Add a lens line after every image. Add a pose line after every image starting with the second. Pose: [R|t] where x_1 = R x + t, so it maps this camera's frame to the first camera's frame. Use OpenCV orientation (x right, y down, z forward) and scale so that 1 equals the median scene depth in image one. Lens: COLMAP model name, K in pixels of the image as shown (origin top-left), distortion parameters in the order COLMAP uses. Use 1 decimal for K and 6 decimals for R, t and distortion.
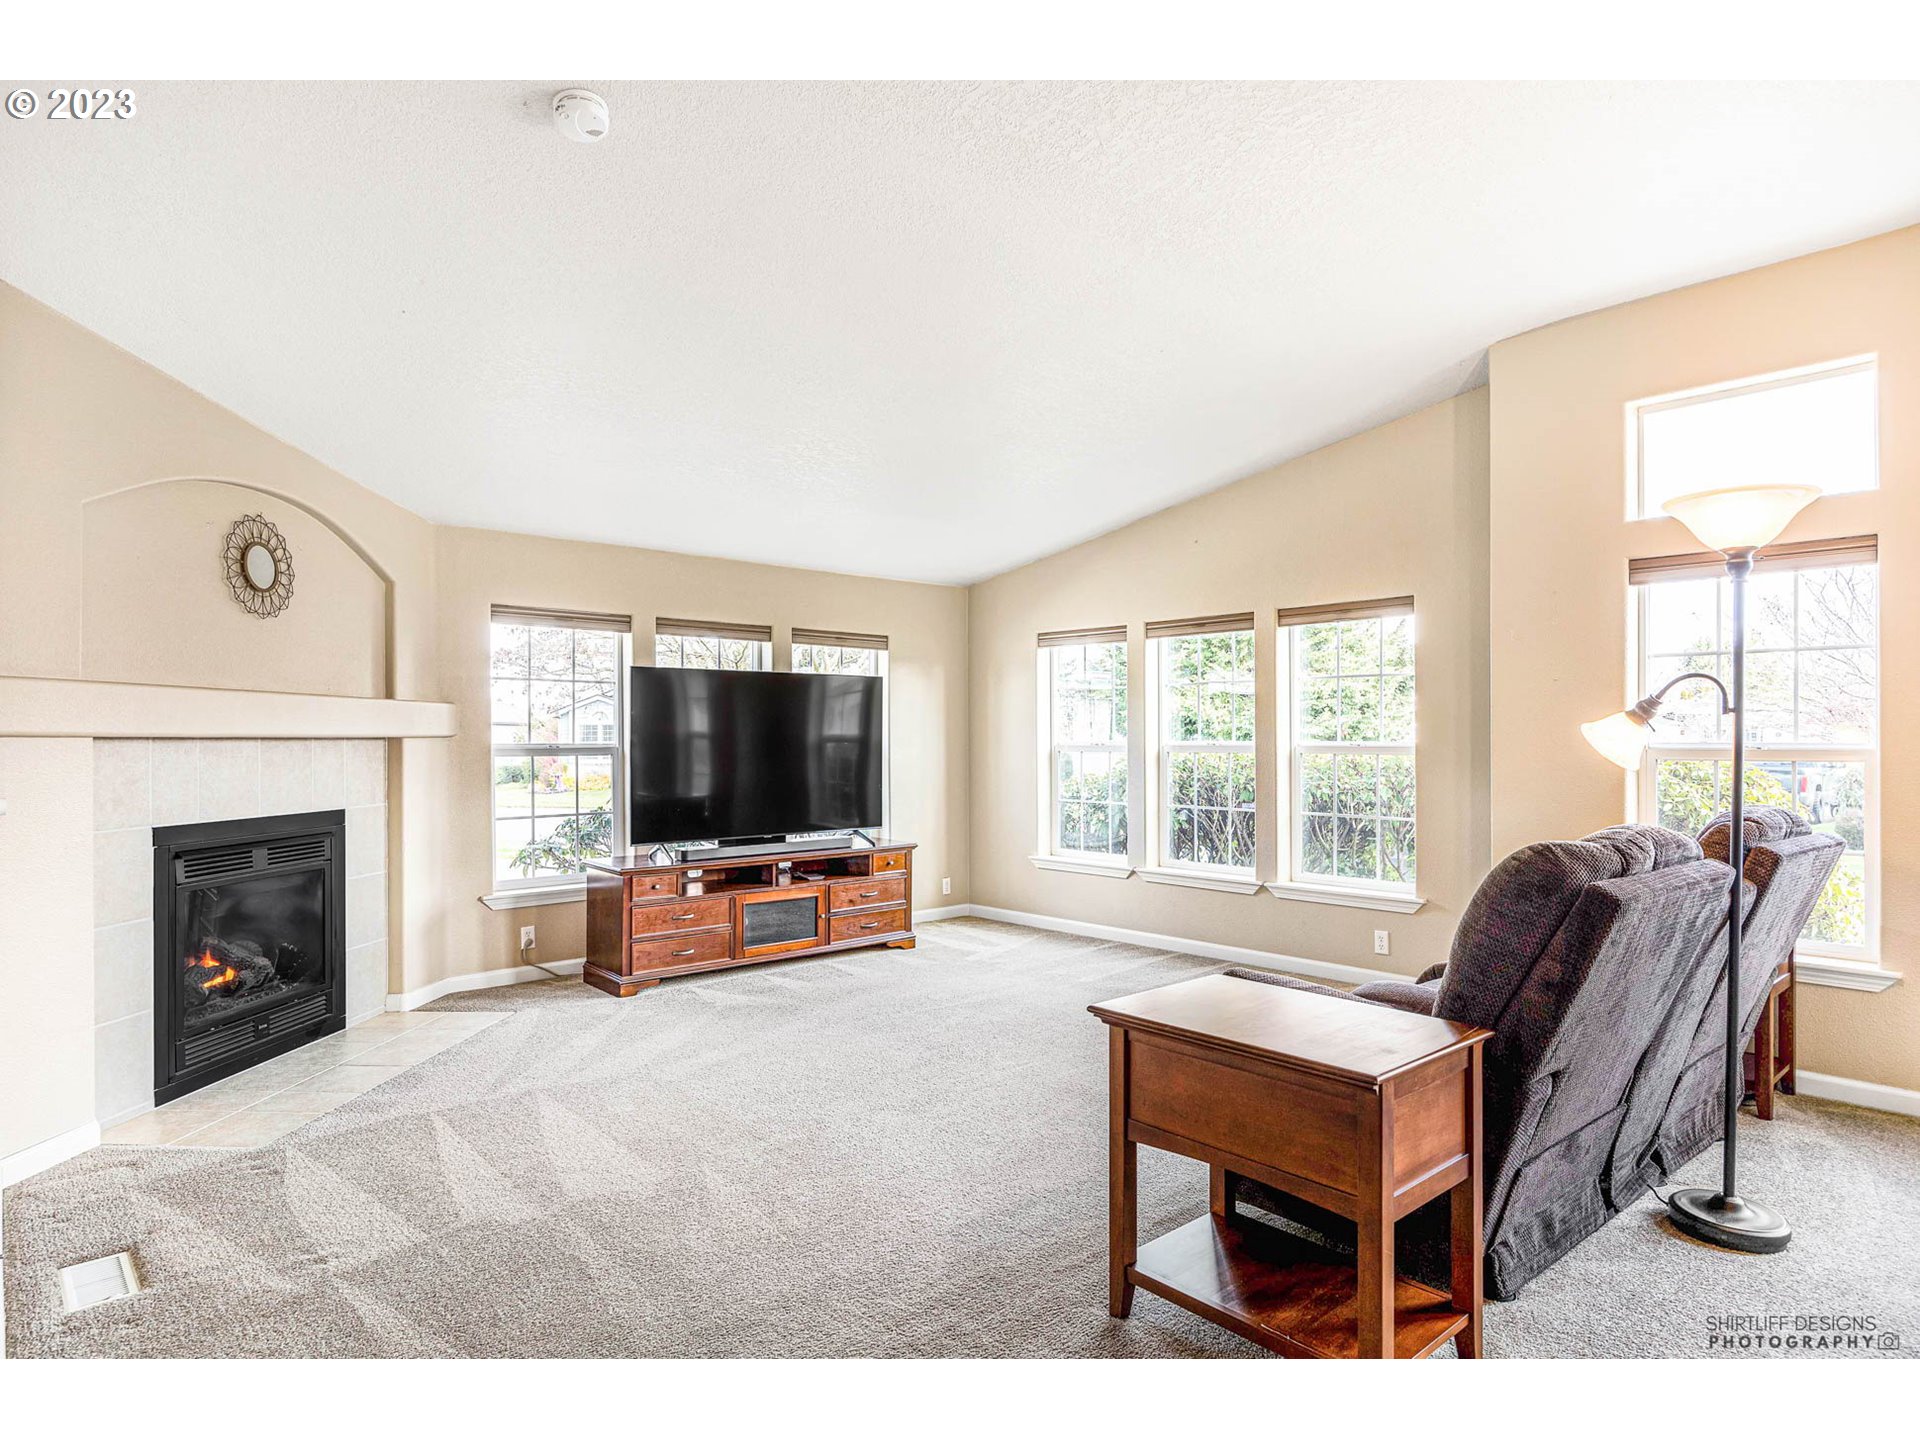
lens RADIAL K [[1085.7, 0, 975.8], [0, 1085.7, 731.7], [0, 0, 1]] dist [-0.000439, 0.000021]
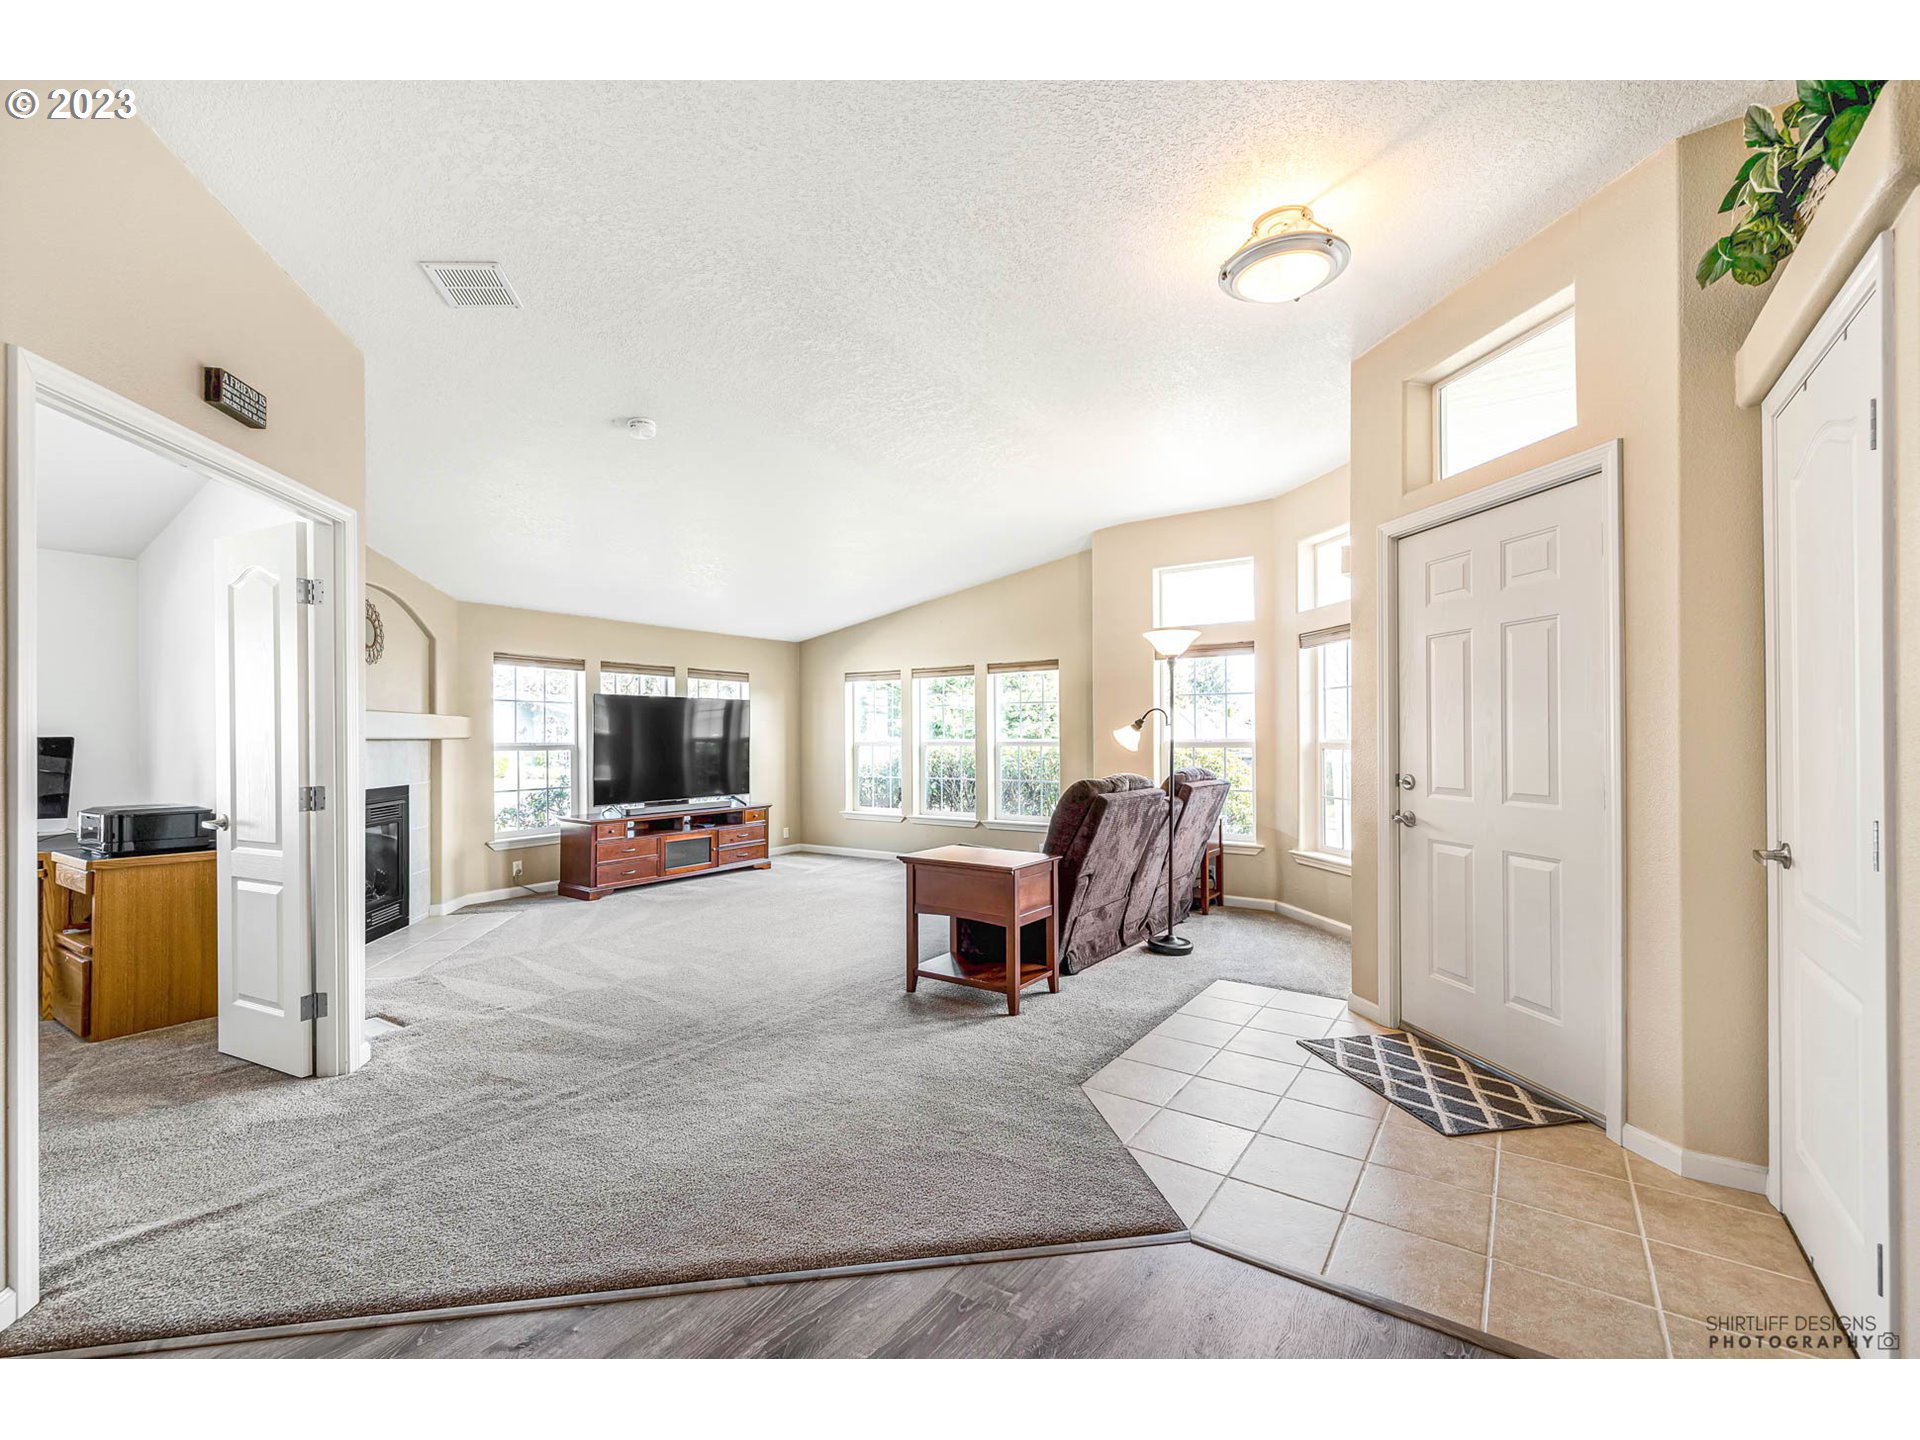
lens RADIAL K [[798.5, 0, 986.0], [0, 798.5, 740.9], [0, 0, 1]] dist [-0.000100, 0.000006]
pose [[0.967242, -0.004659, 0.253813, -0.057790], [0.002261, 0.999950, 0.009741, -0.001135], [-0.253846, -0.008848, 0.967204, -0.274606]]
